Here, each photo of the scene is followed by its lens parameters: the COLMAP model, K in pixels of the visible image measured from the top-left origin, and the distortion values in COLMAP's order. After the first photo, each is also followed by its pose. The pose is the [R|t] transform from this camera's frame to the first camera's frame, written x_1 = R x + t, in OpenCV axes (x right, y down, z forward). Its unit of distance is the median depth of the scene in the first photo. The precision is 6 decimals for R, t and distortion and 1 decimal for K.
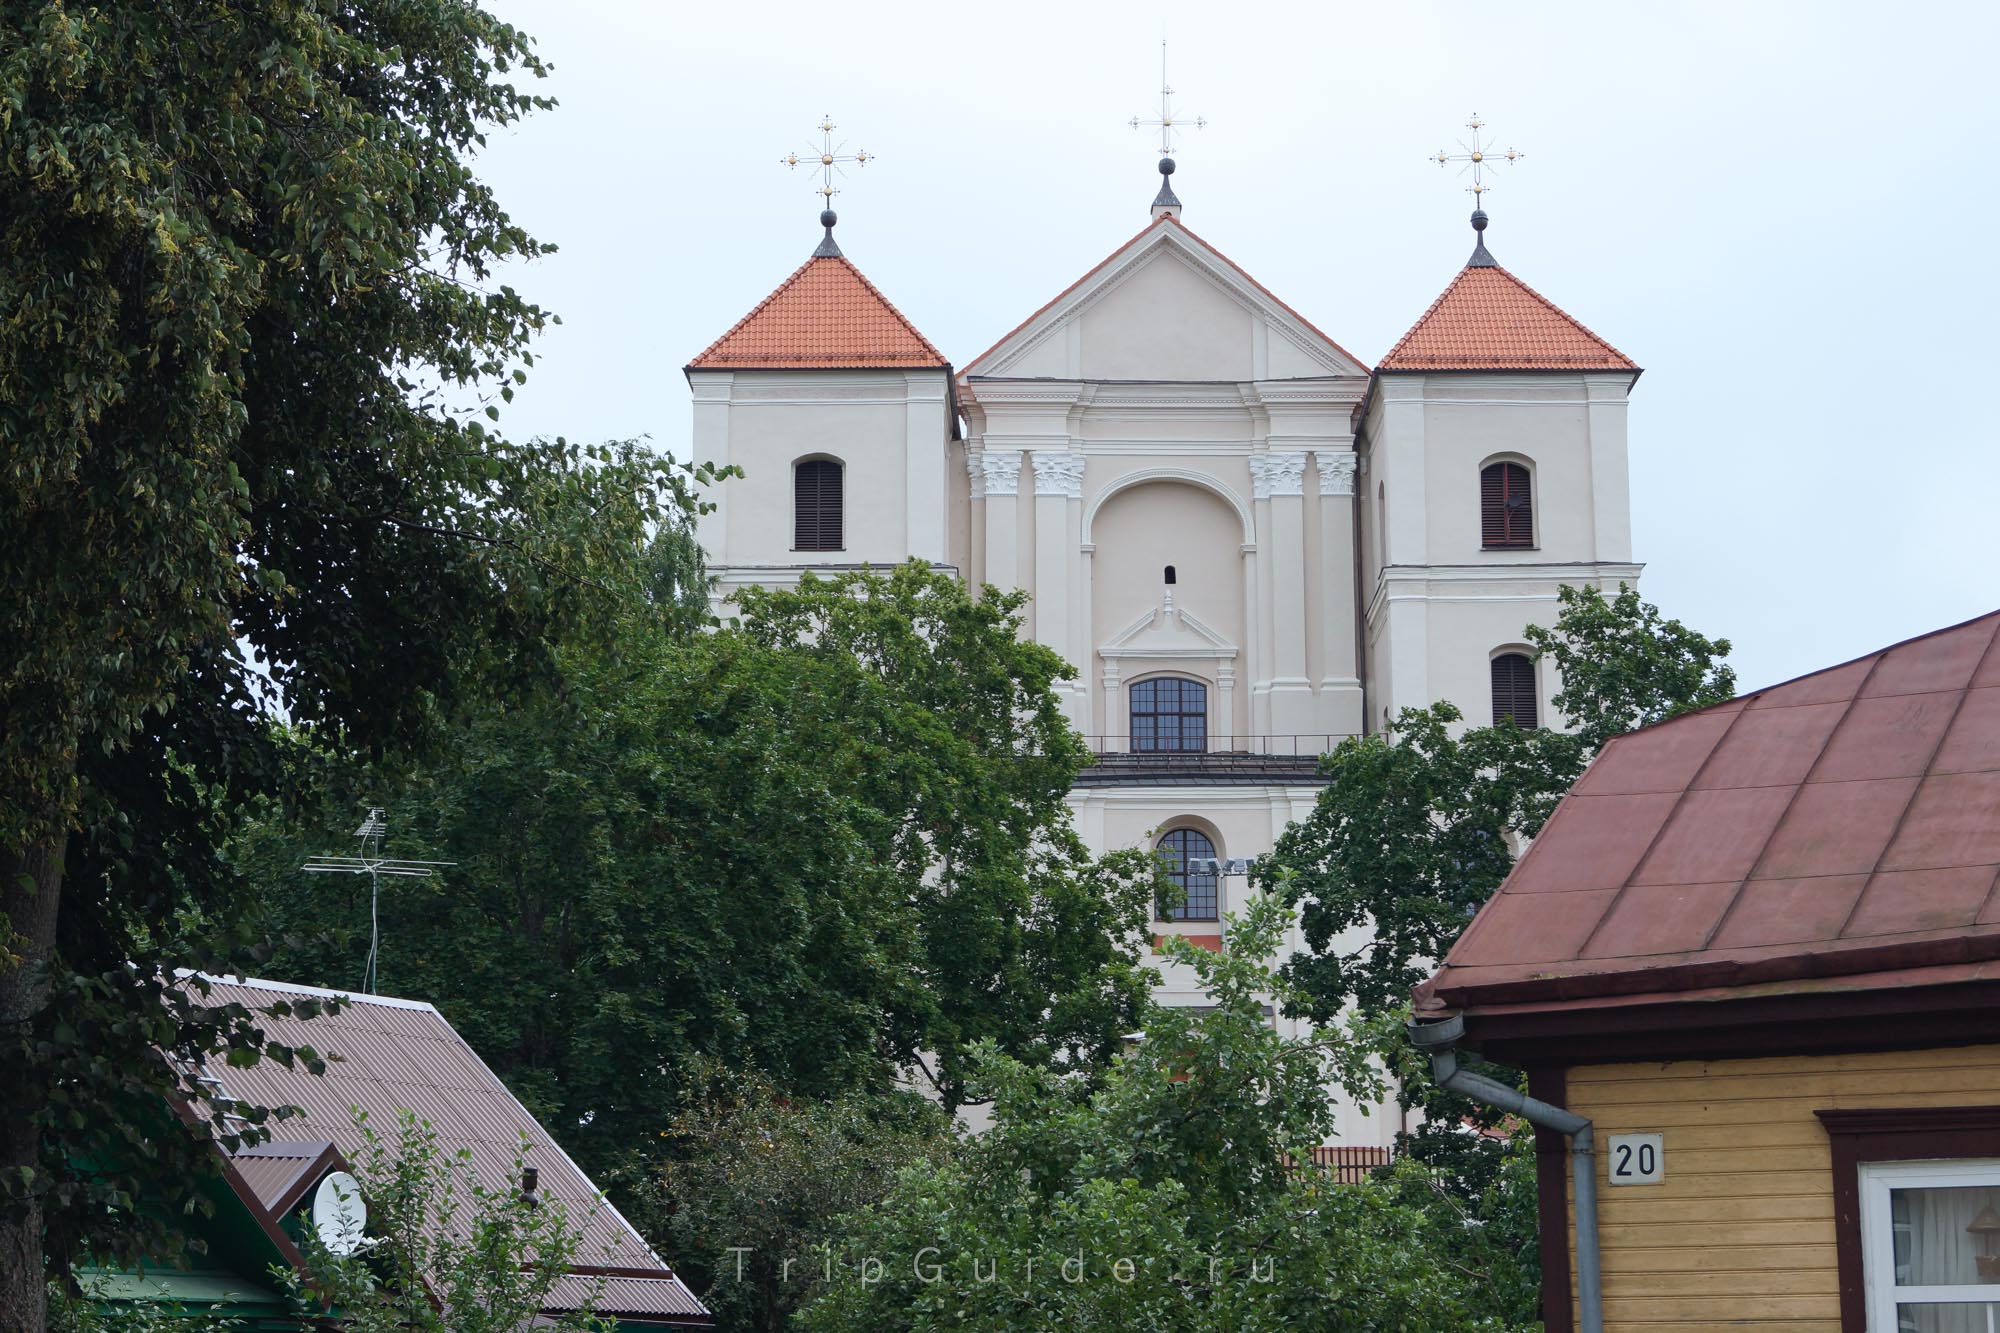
lens RADIAL K [[3085.2, 0, 1000.0], [0, 3085.2, 666.5], [0, 0, 1]] dist [-0.029325, -0.145006]
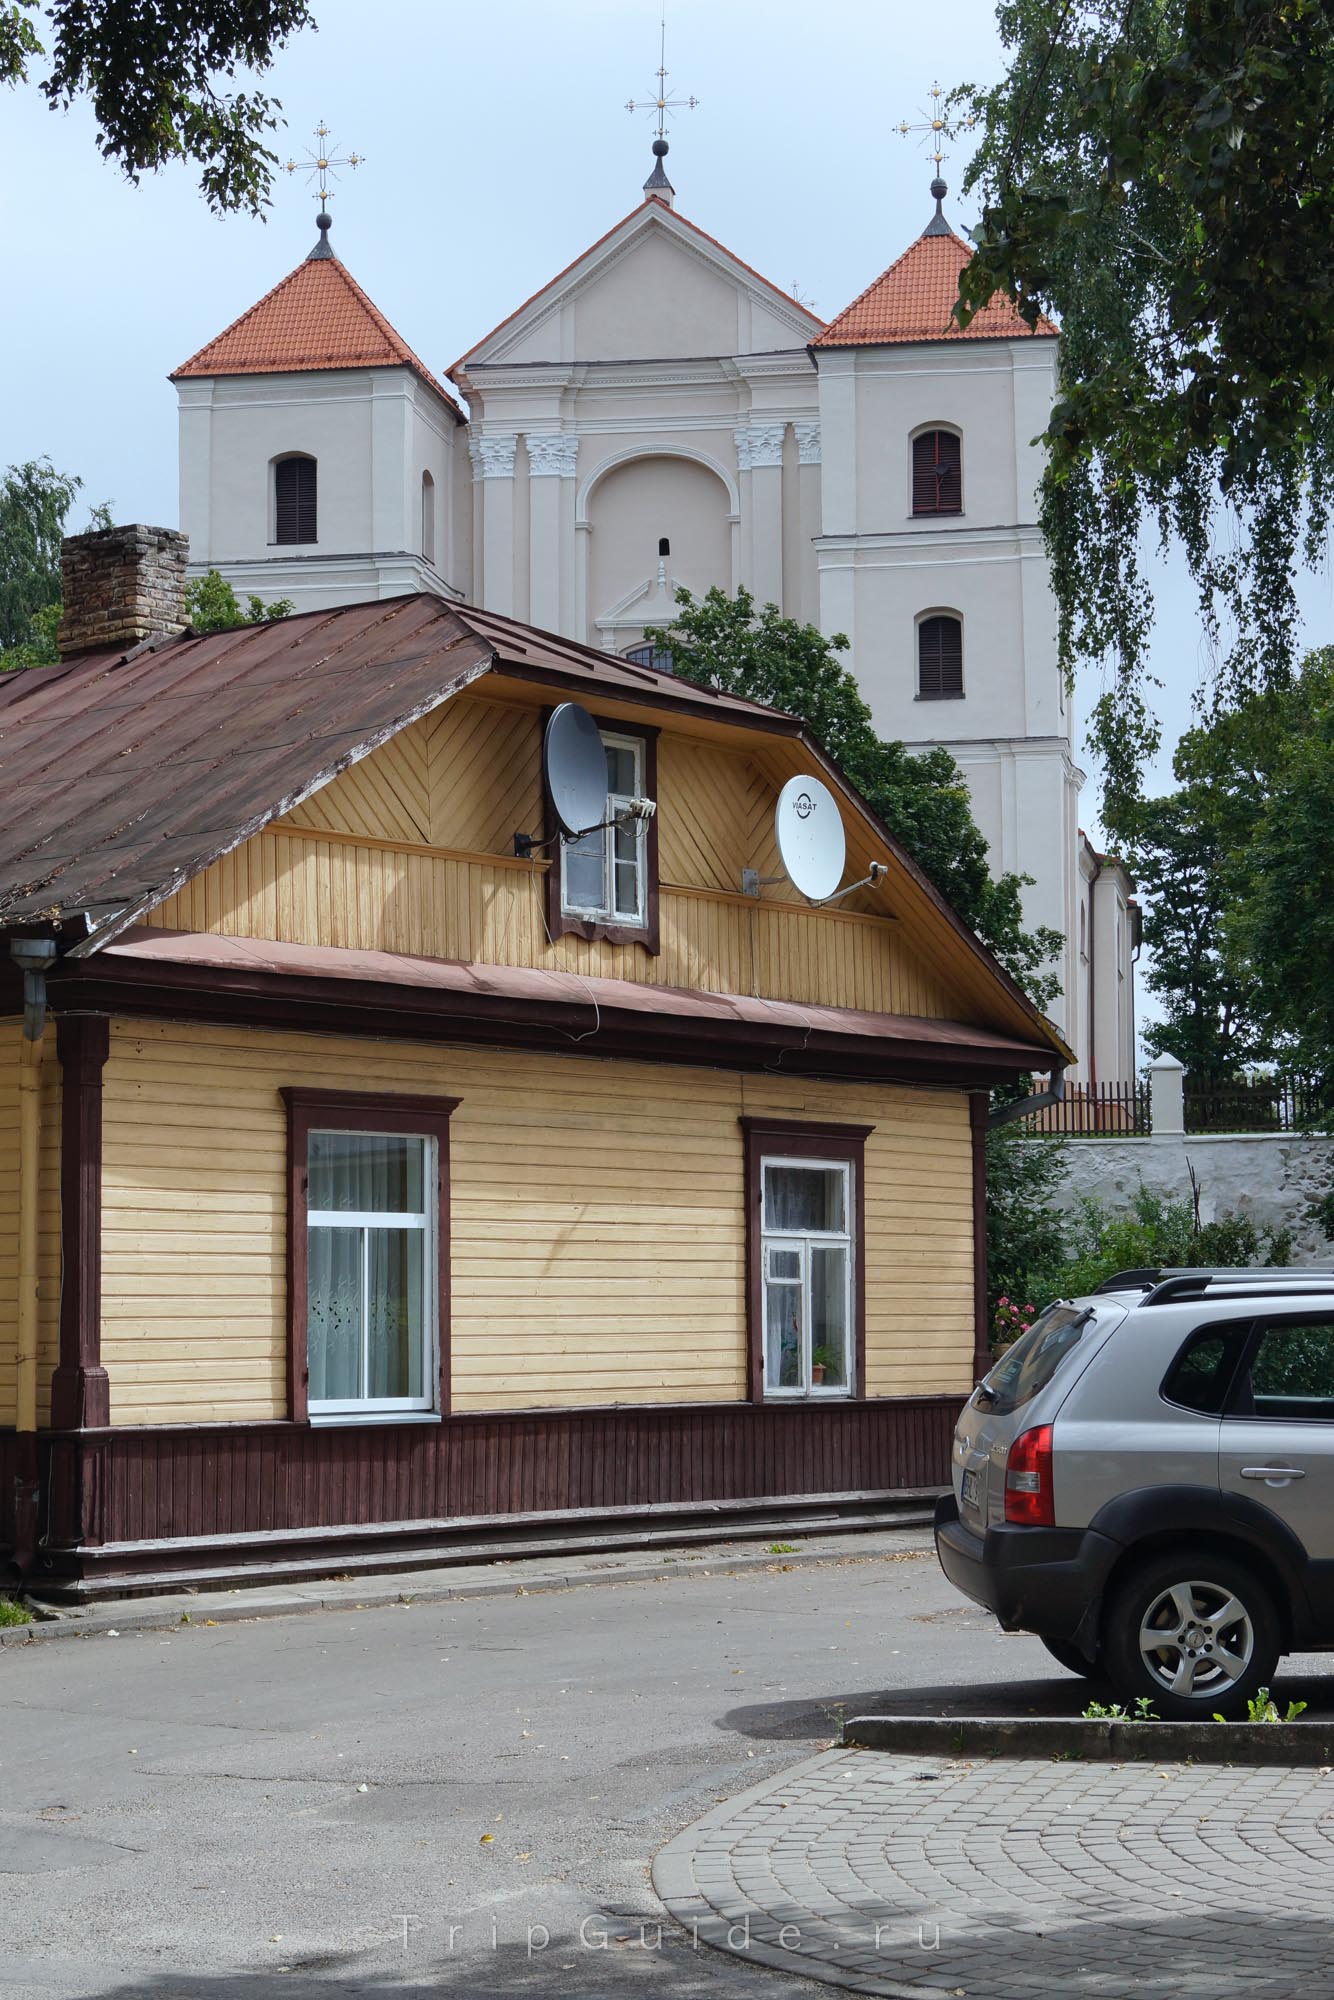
lens RADIAL K [[3085.2, 0, 667.0], [0, 3085.2, 1000.0], [0, 0, 1]] dist [-0.029325, -0.145006]
pose [[0.990272, -0.019874, -0.137720, 0.201190], [0.038504, 0.990238, 0.133963, -0.017690], [0.133713, -0.137963, 0.981370, -0.056276]]
